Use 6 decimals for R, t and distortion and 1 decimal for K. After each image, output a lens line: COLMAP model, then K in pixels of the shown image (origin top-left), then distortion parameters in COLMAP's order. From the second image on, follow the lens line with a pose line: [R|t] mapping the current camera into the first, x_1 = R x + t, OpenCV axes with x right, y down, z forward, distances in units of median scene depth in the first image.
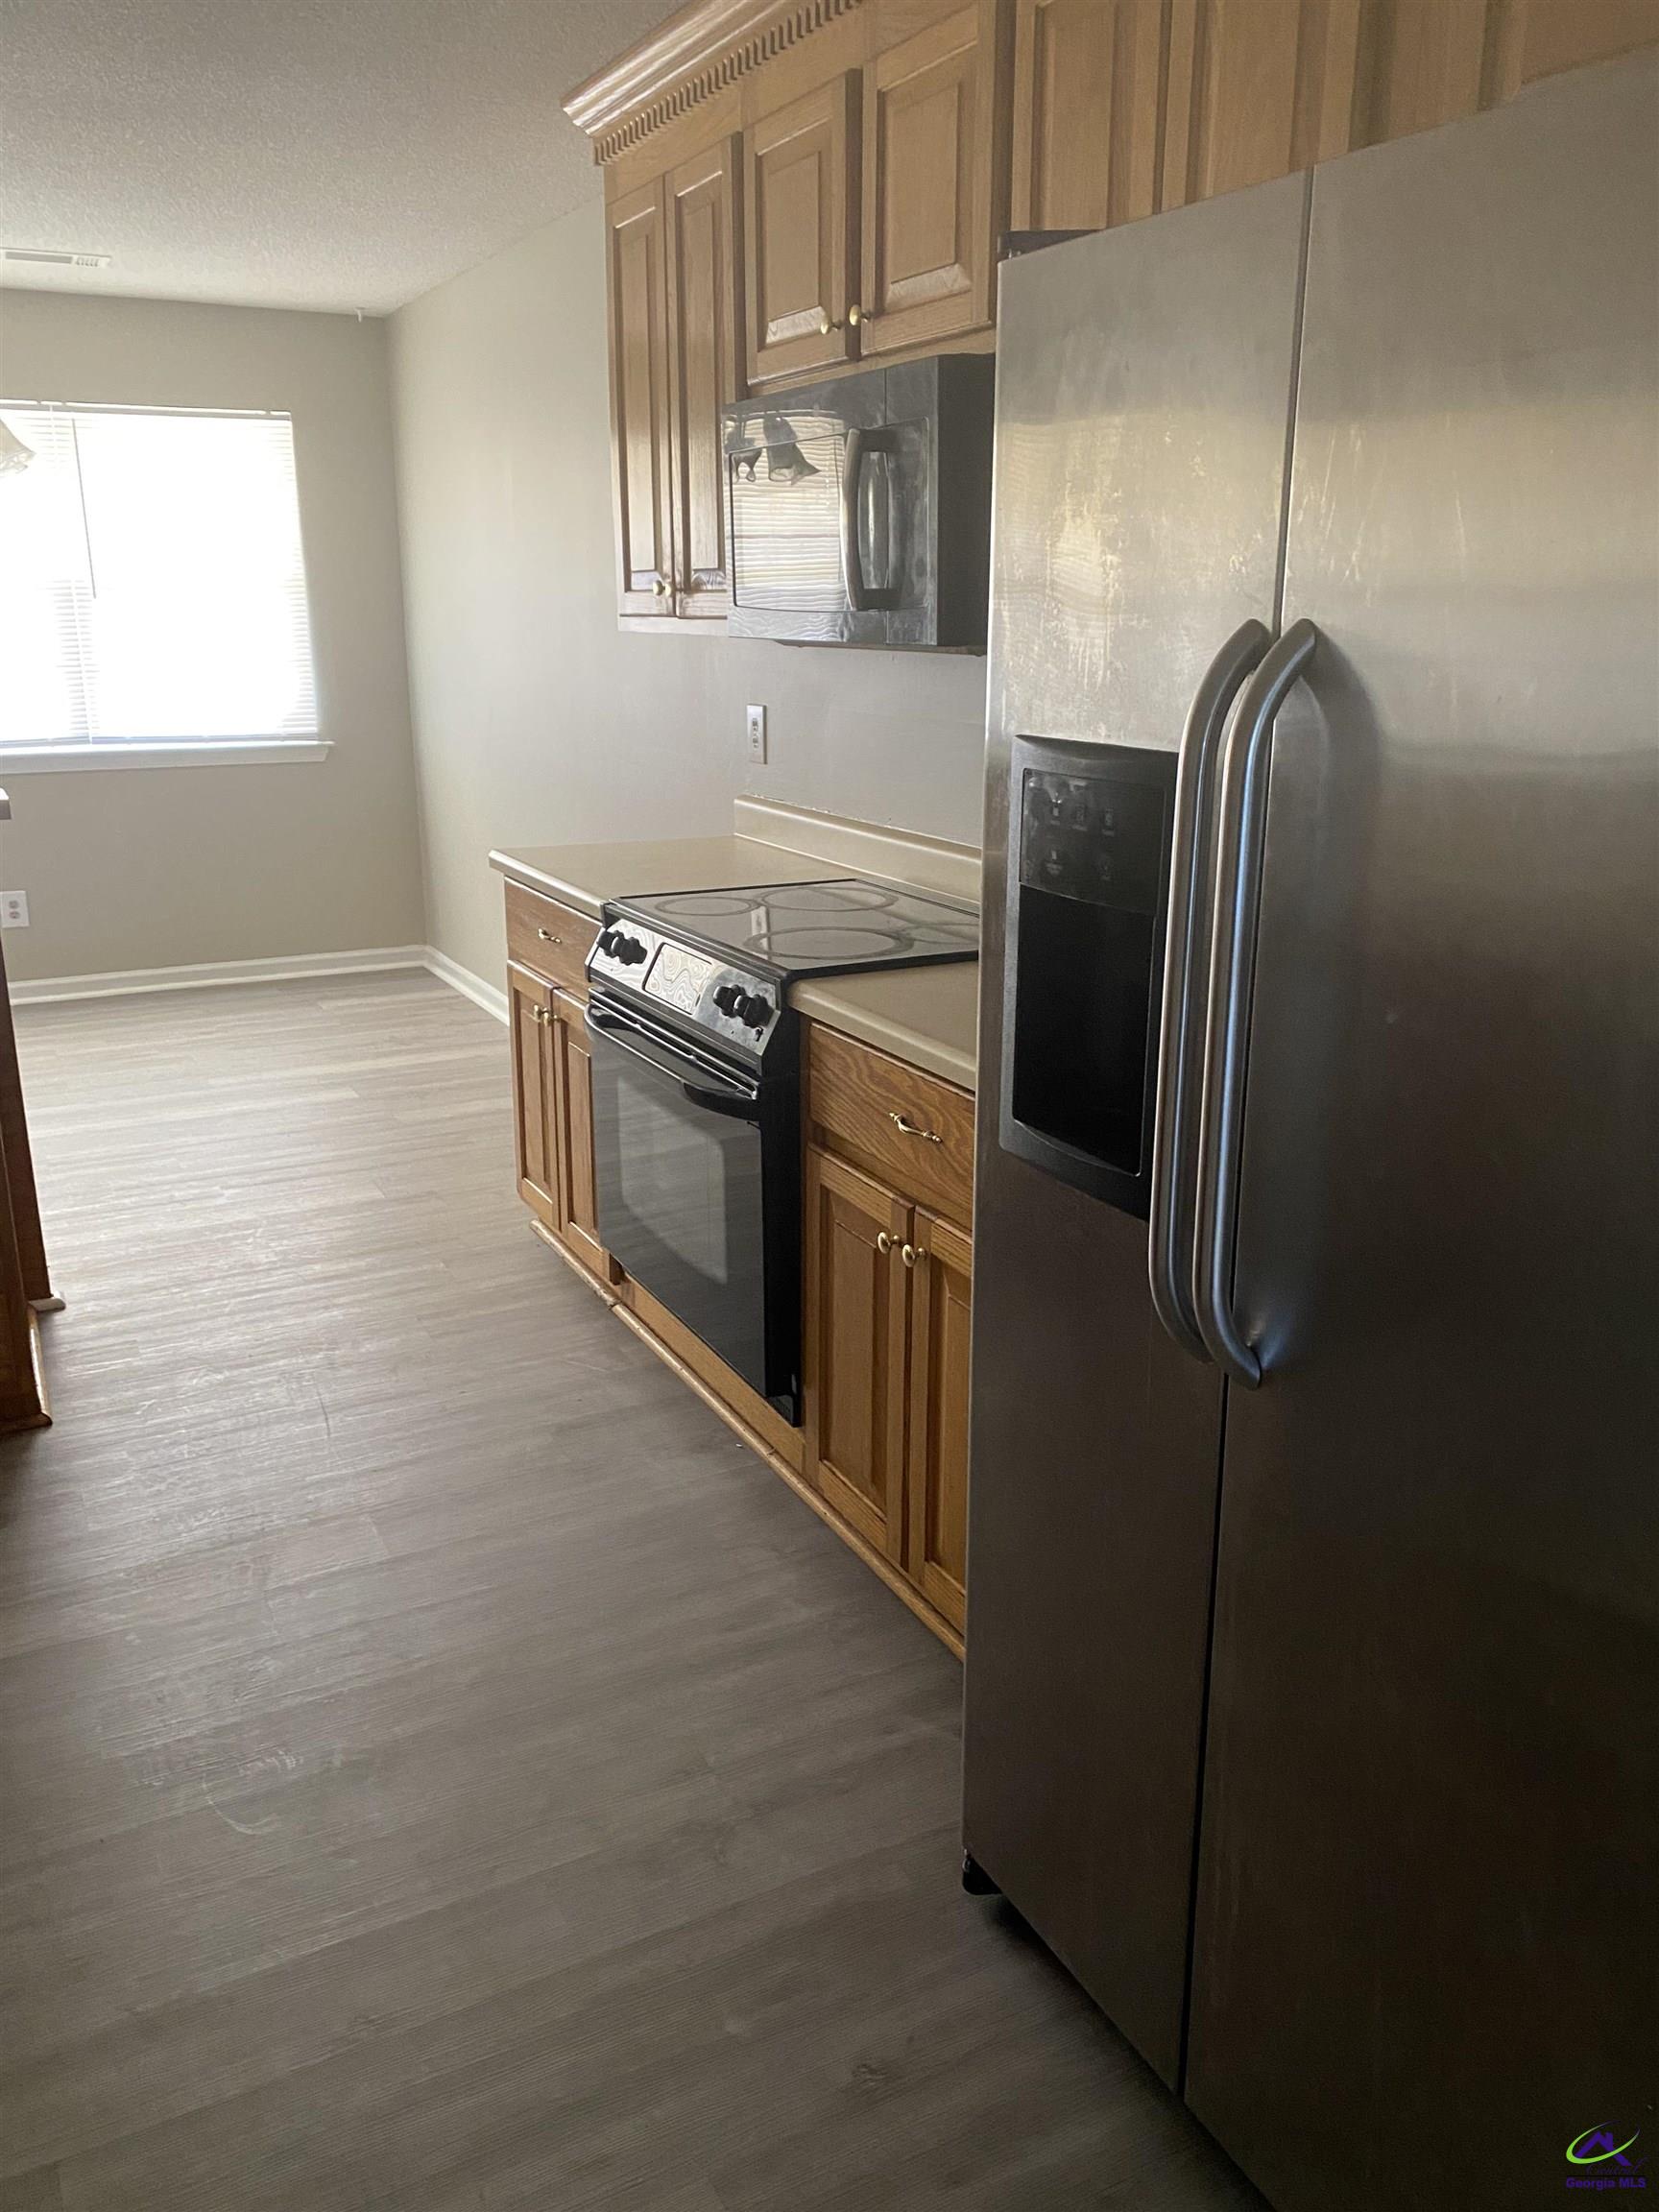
lens RADIAL K [[1685.7, 0, 832.5], [0, 1685.7, 1089.7], [0, 0, 1]] dist [0.025444, -0.020337]
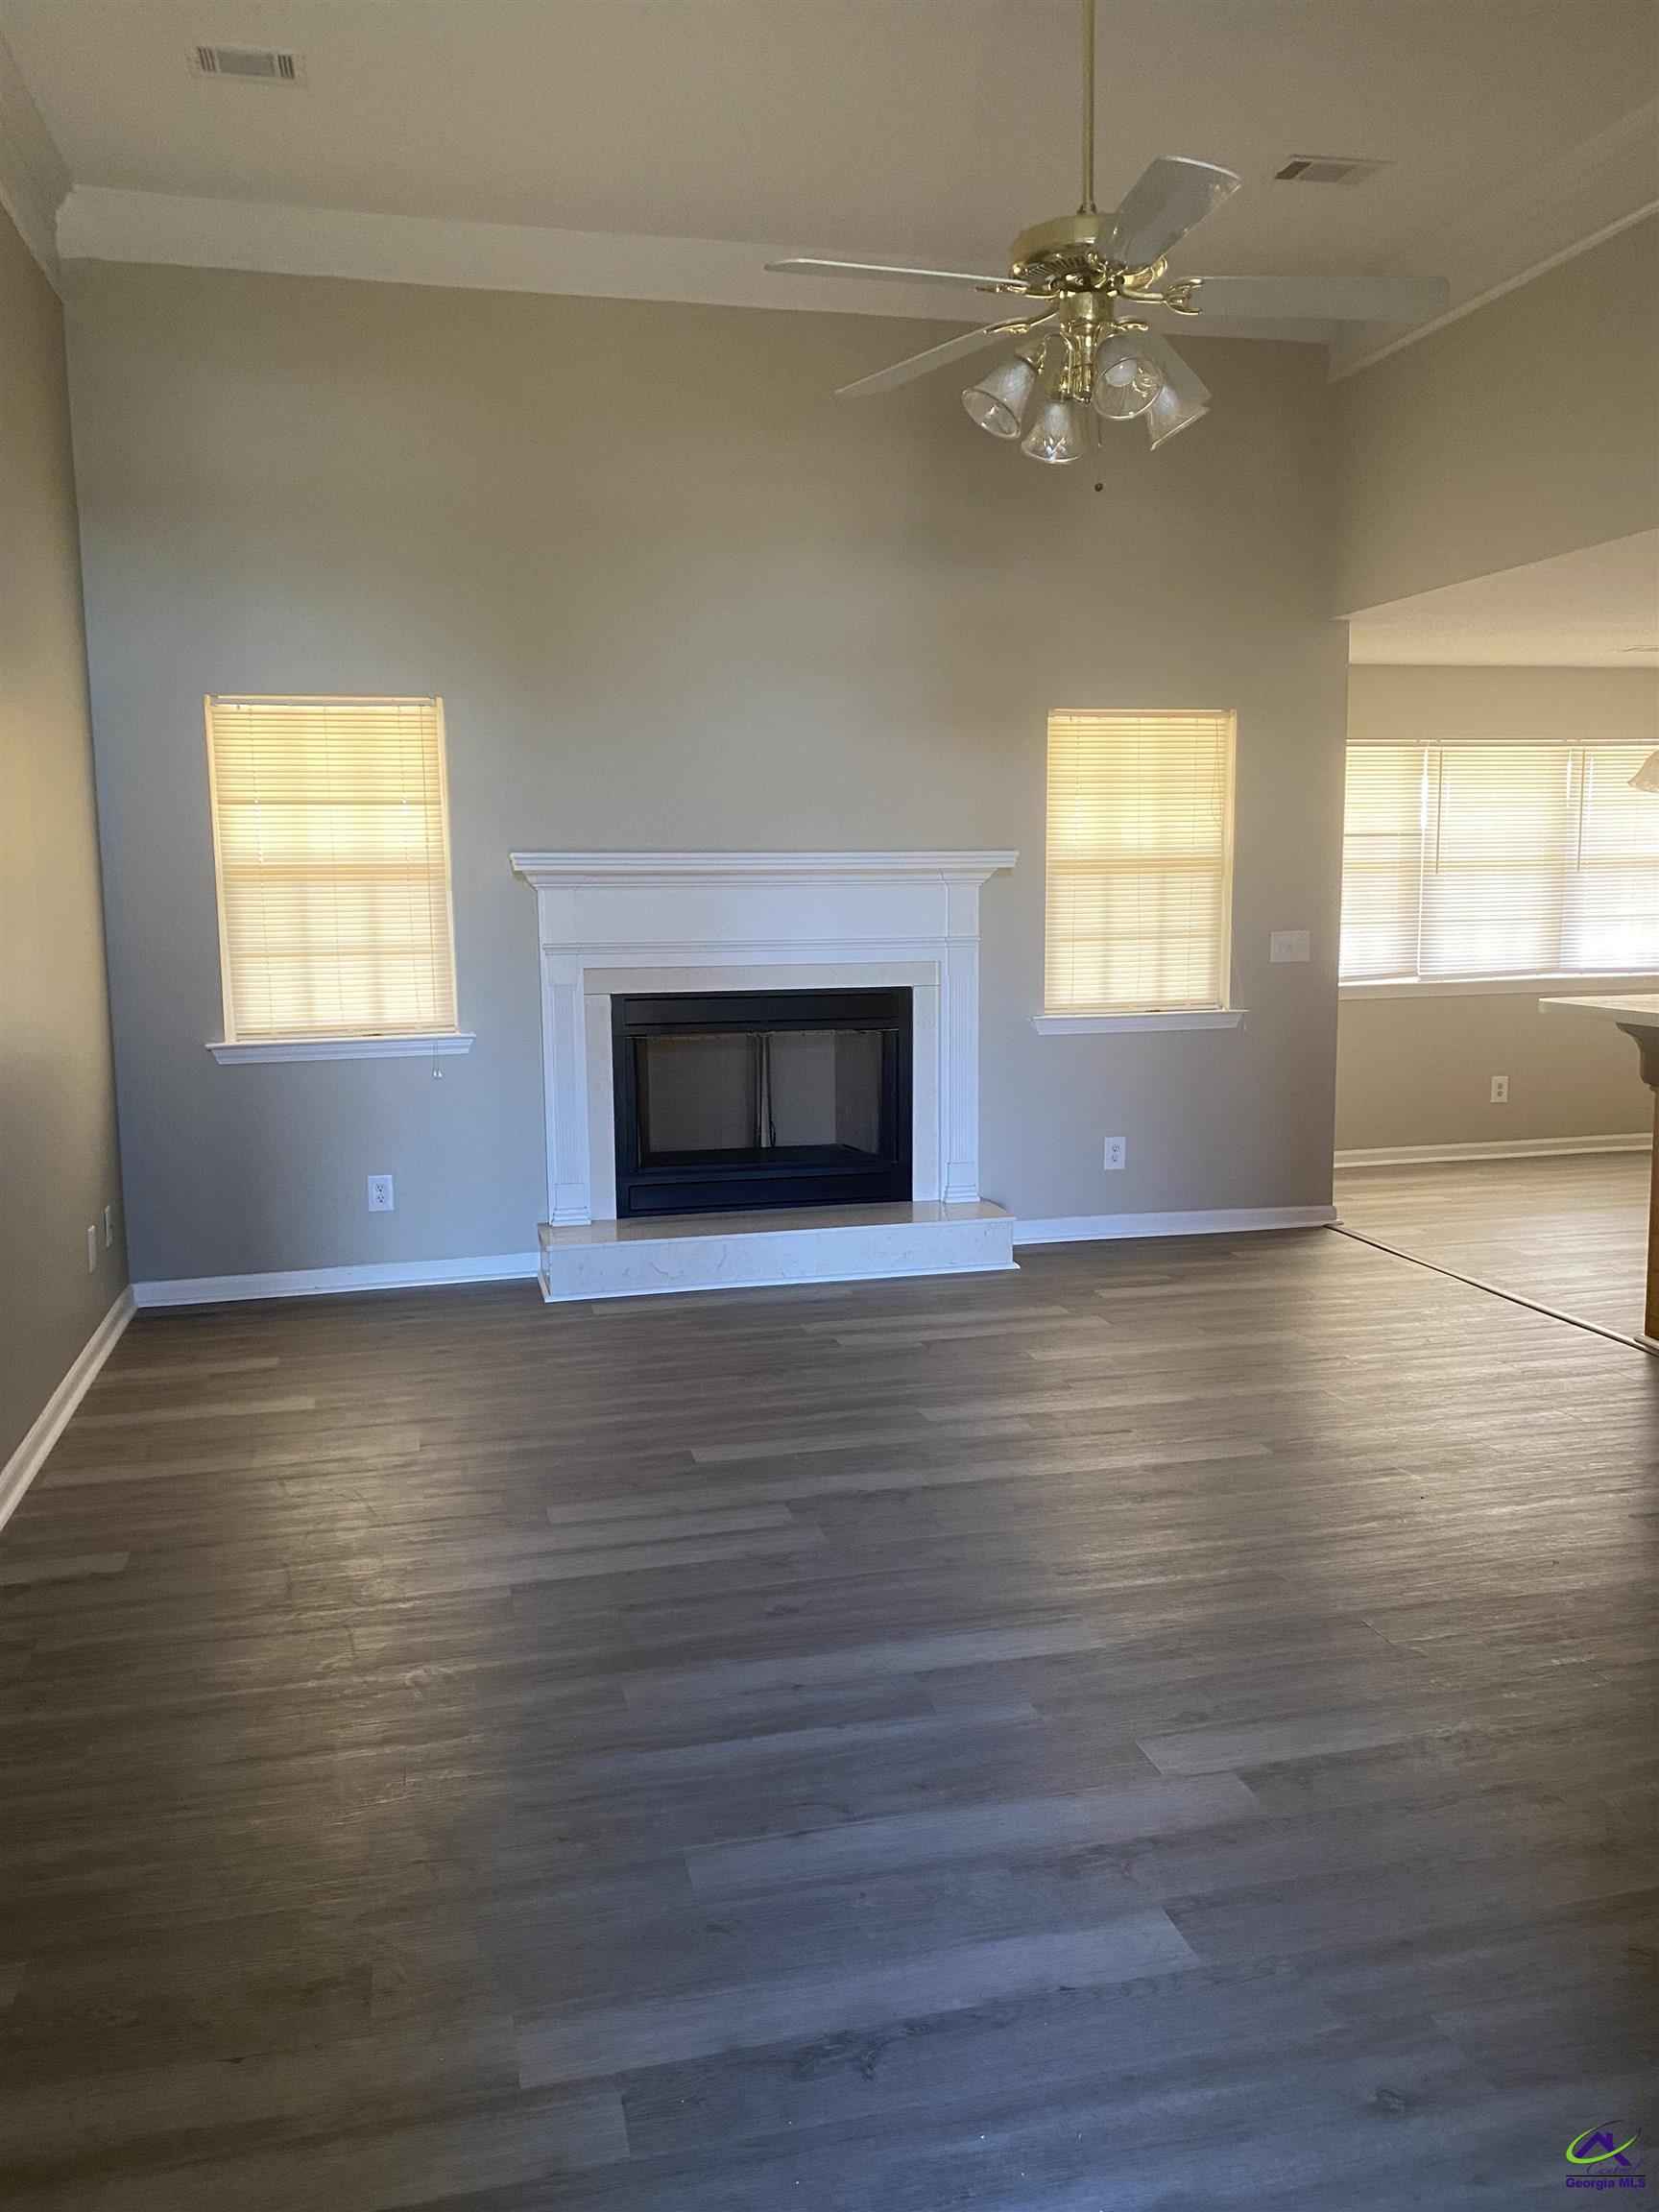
lens RADIAL K [[1685.7, 0, 820.4], [0, 1685.7, 1110.8], [0, 0, 1]] dist [0.025444, -0.020337]
pose [[0.970436, 0.022983, -0.240262, -0.656740], [-0.054643, 0.990530, -0.125953, 0.110677], [0.235092, 0.135358, 0.962502, -0.442094]]
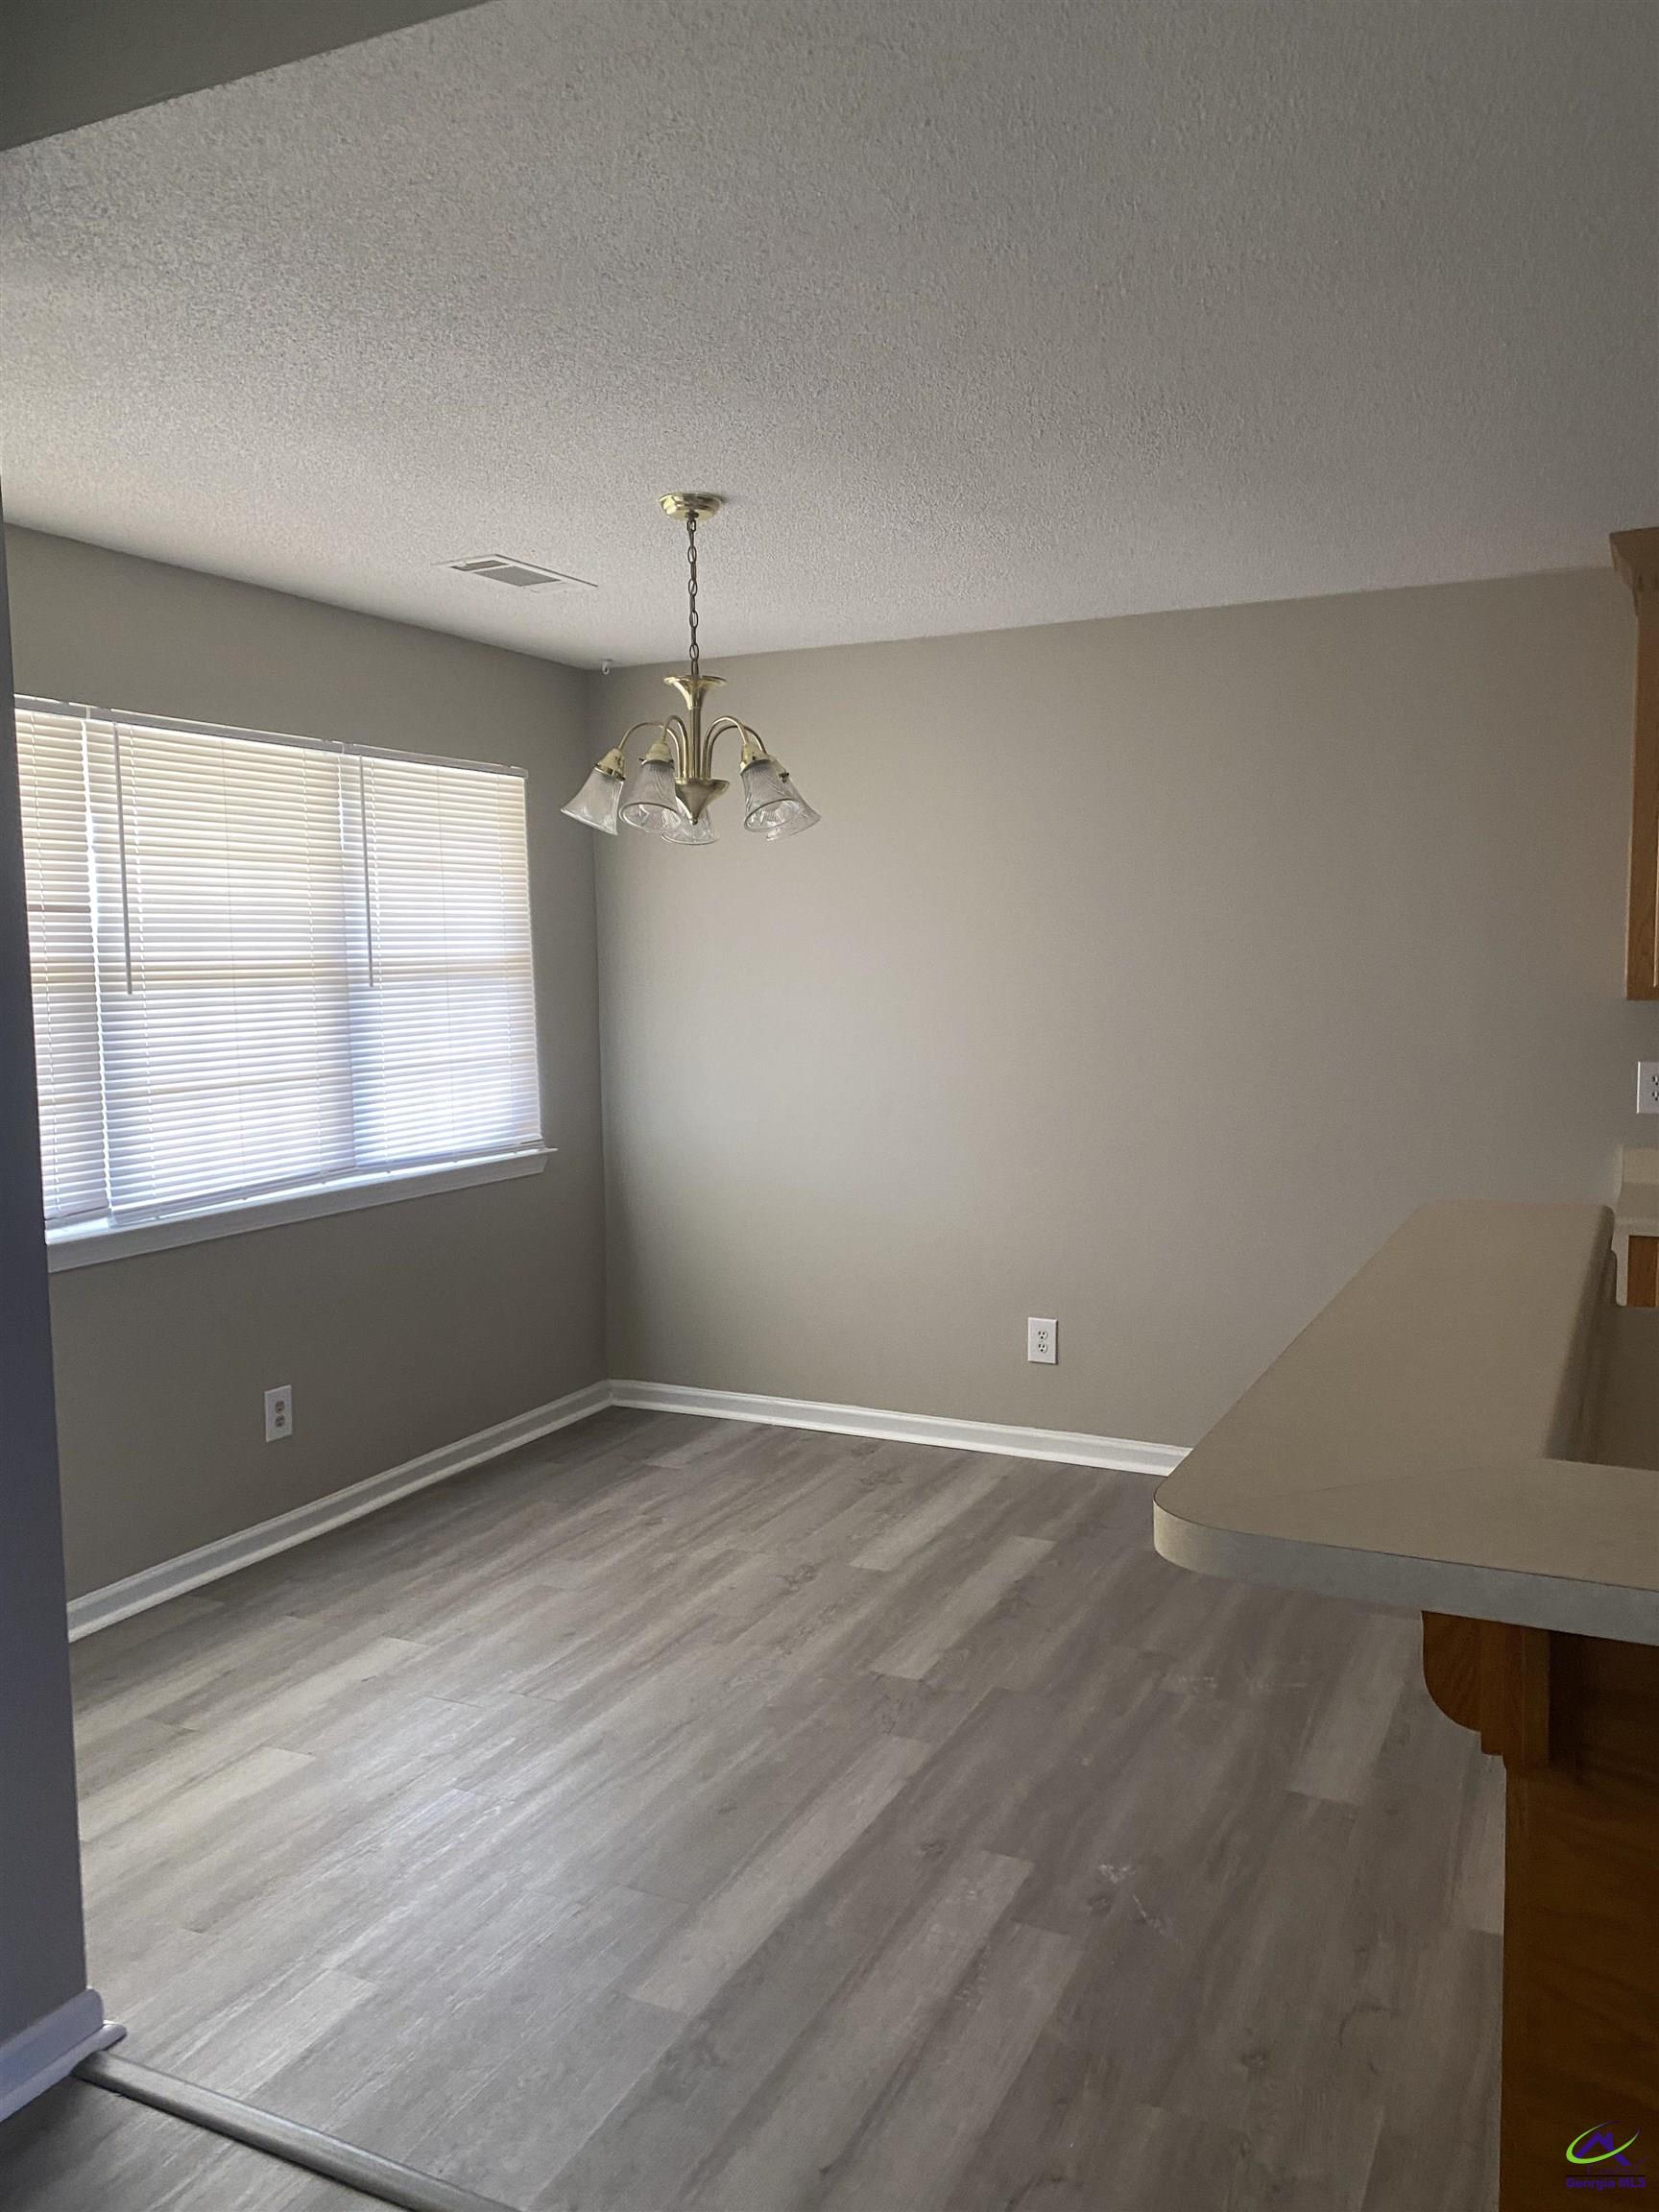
lens RADIAL K [[1685.7, 0, 833.2], [0, 1685.7, 1115.5], [0, 0, 1]] dist [0.025444, -0.020337]
pose [[0.806043, -0.068874, 0.587836, -0.668728], [0.180812, 0.974379, -0.133766, -0.086823], [-0.563561, 0.214109, 0.797845, 0.266975]]
